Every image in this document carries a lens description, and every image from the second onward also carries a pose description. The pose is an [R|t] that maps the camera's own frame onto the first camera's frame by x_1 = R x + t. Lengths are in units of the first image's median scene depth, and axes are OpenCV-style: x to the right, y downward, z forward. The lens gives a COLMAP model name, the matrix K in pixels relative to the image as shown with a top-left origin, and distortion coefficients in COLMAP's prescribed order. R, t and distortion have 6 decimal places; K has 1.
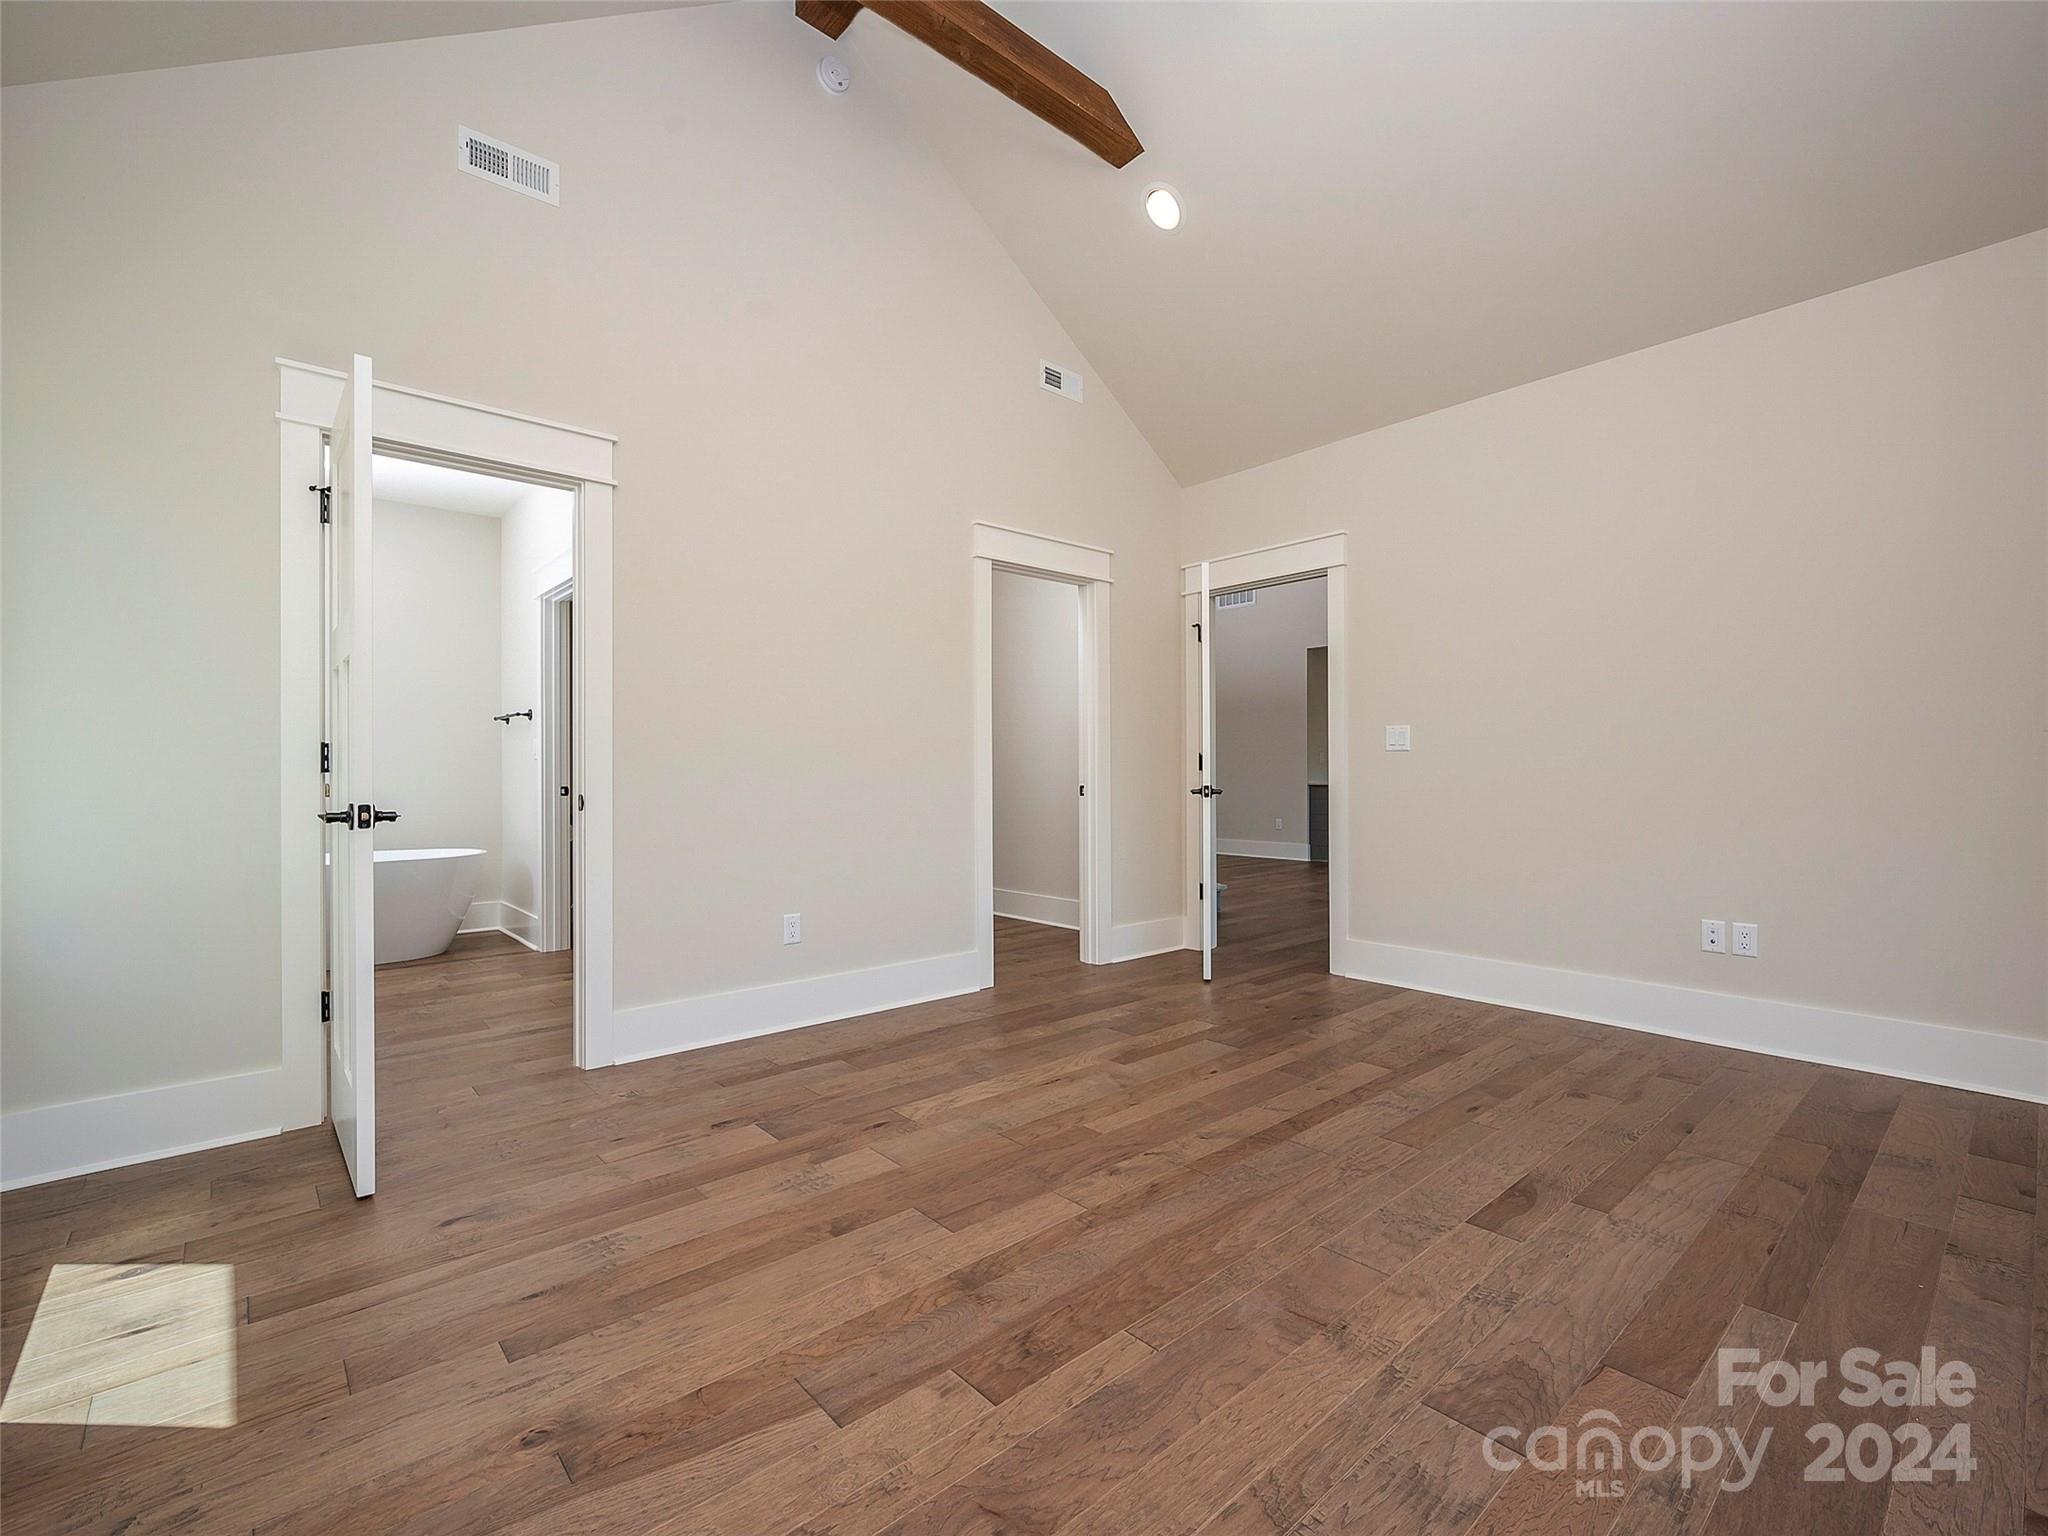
lens RADIAL K [[894.4, 0, 1018.5], [0, 894.4, 771.1], [0, 0, 1]] dist [0.000535, -0.000072]
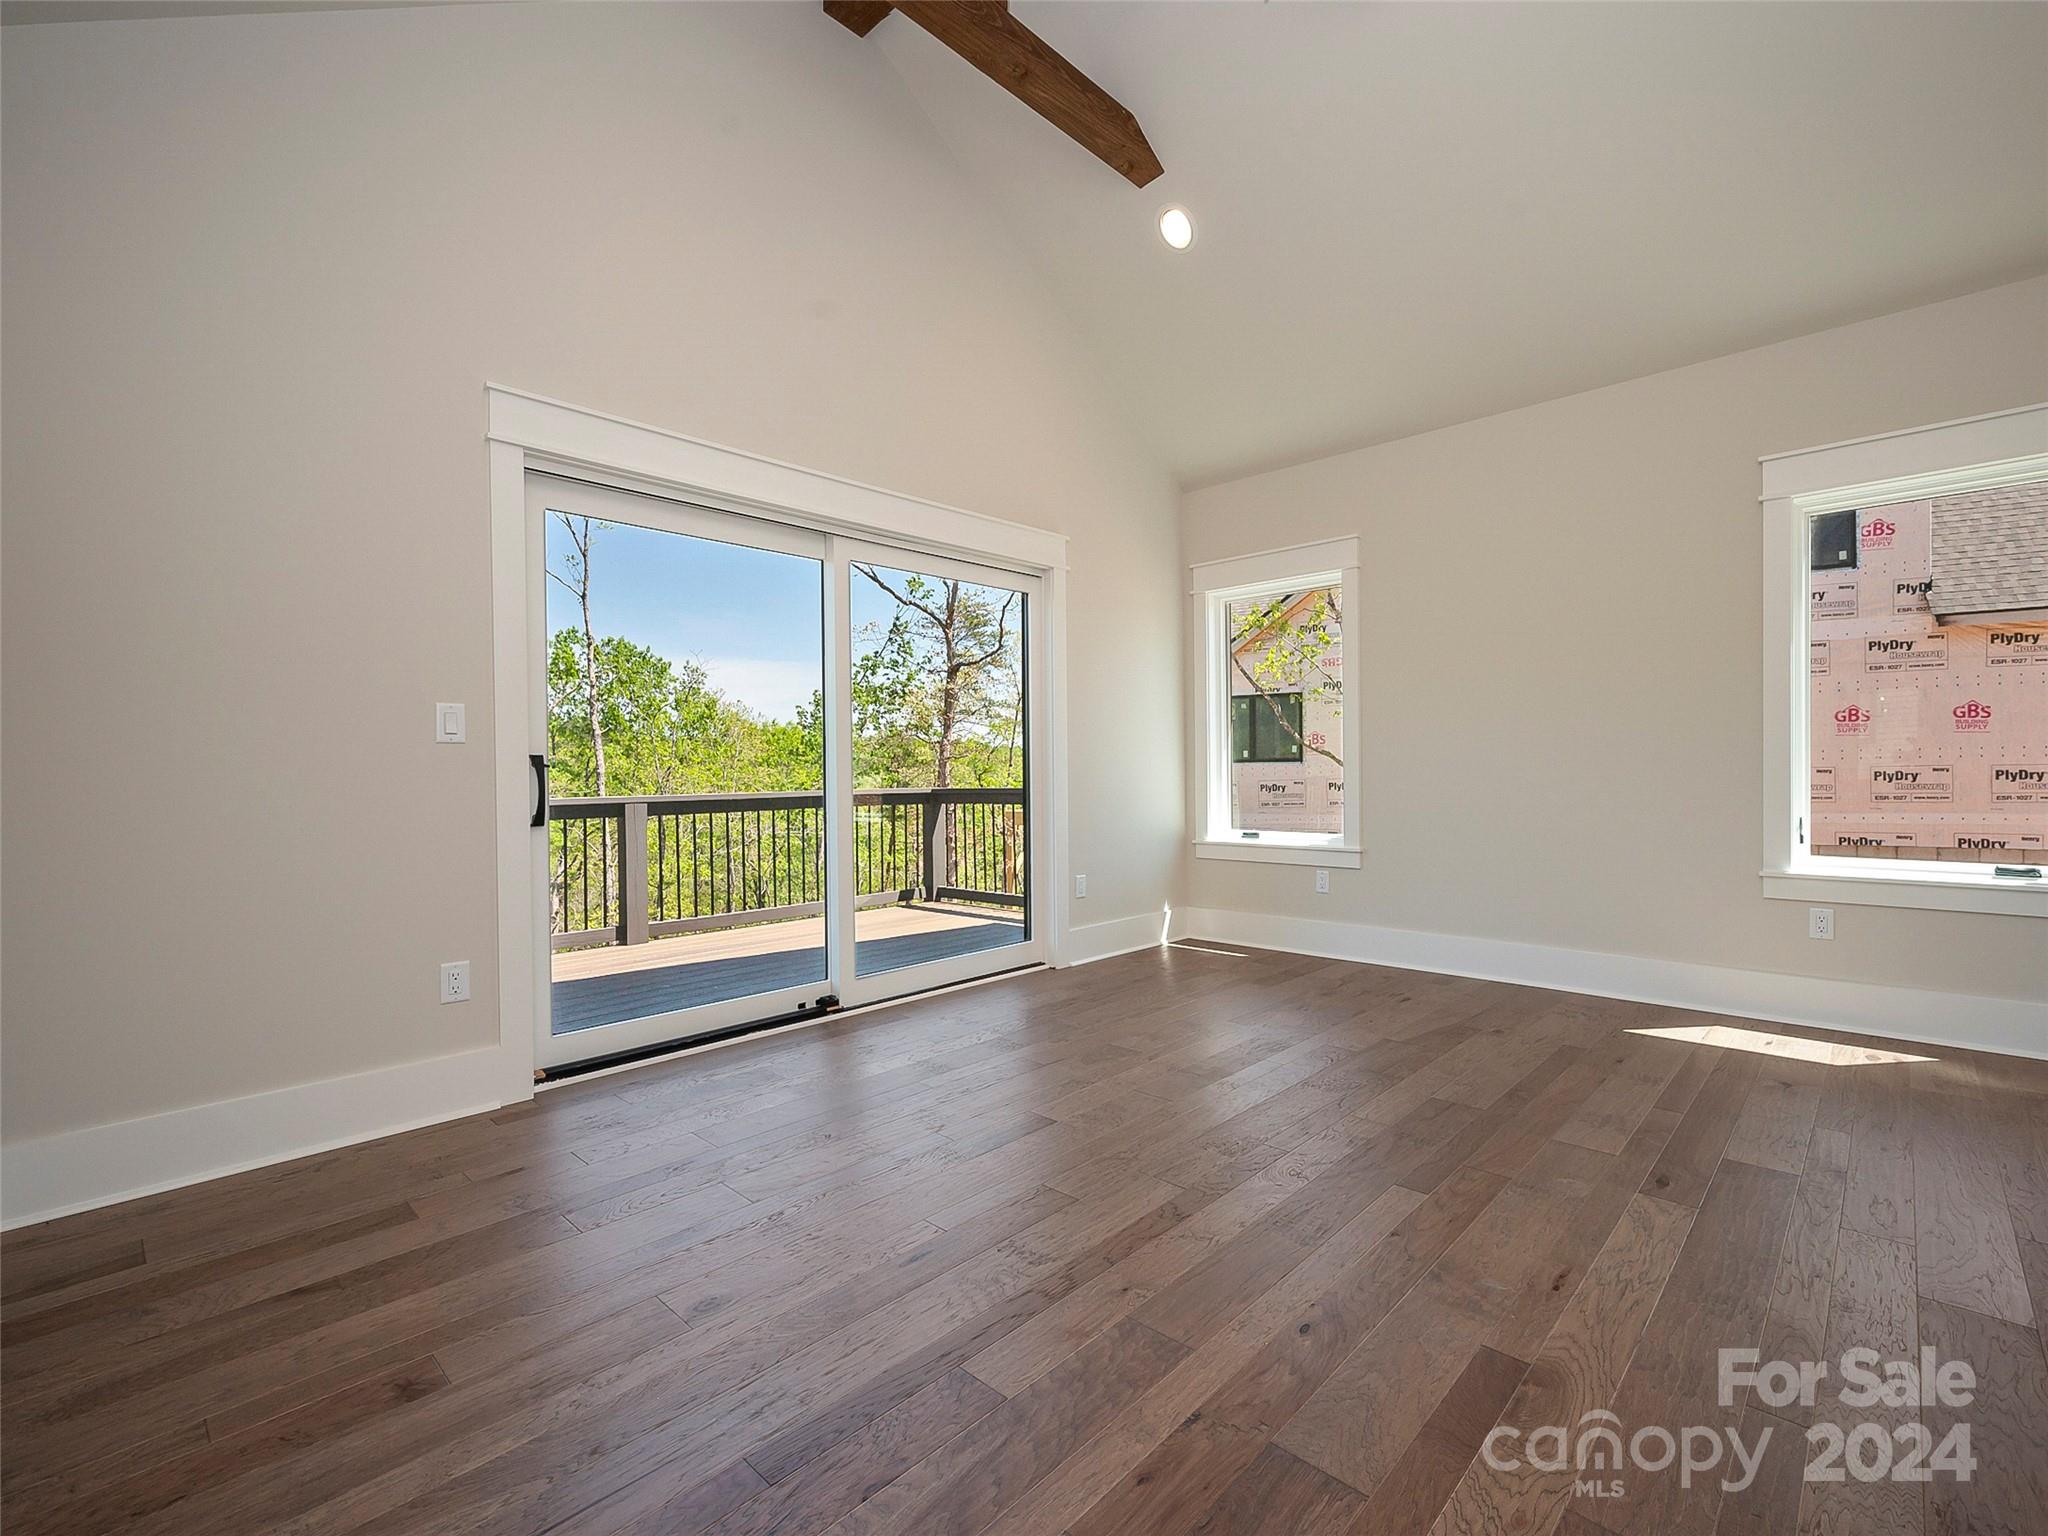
lens RADIAL K [[894.4, 0, 1028.3], [0, 894.4, 770.4], [0, 0, 1]] dist [0.000535, -0.000072]
pose [[-0.997635, 0.012995, -0.067489, 0.494053], [0.013033, 0.999915, -0.000125, -0.001023], [0.067482, -0.001004, -0.997720, 1.811409]]
